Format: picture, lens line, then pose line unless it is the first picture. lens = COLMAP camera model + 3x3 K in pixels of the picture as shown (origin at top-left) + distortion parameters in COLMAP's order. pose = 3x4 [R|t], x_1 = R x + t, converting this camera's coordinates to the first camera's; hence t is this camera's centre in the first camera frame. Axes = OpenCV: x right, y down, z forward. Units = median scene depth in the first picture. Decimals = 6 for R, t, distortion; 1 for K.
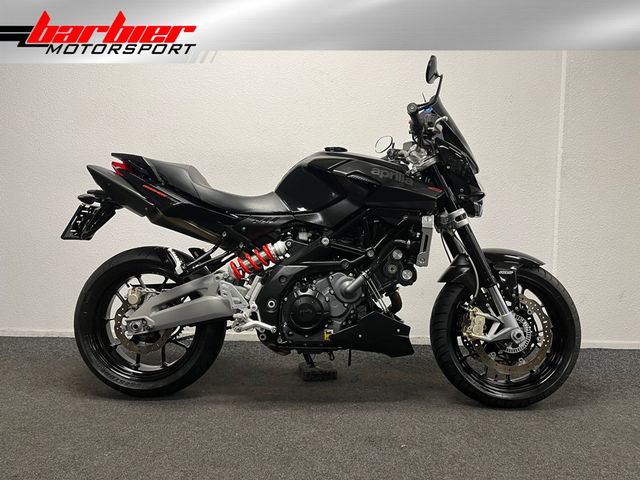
lens RADIAL K [[487.0, 0, 320.0], [0, 487.0, 237.4], [0, 0, 1]] dist [0.039280, -0.021844]
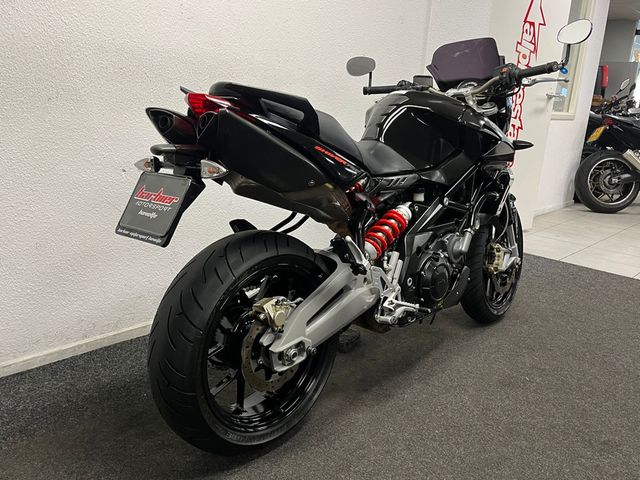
lens RADIAL K [[553.3, 0, 319.7], [0, 553.3, 241.2], [0, 0, 1]] dist [0.078390, 0.003001]
pose [[0.657920, -0.164773, 0.734841, -0.887257], [-0.010763, 0.973614, 0.227949, -0.148709], [-0.753011, -0.157881, 0.638786, 0.499882]]
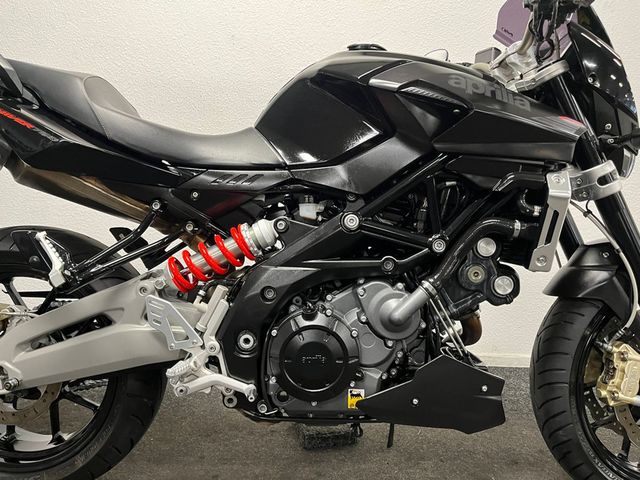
lens RADIAL K [[487.0, 0, 324.0], [0, 487.0, 238.7], [0, 0, 1]] dist [0.039280, -0.021844]
pose [[0.999450, 0.007522, 0.032284, -0.034289], [-0.009481, 0.998095, 0.060956, -0.004747], [-0.031764, -0.061229, 0.997618, 0.475914]]
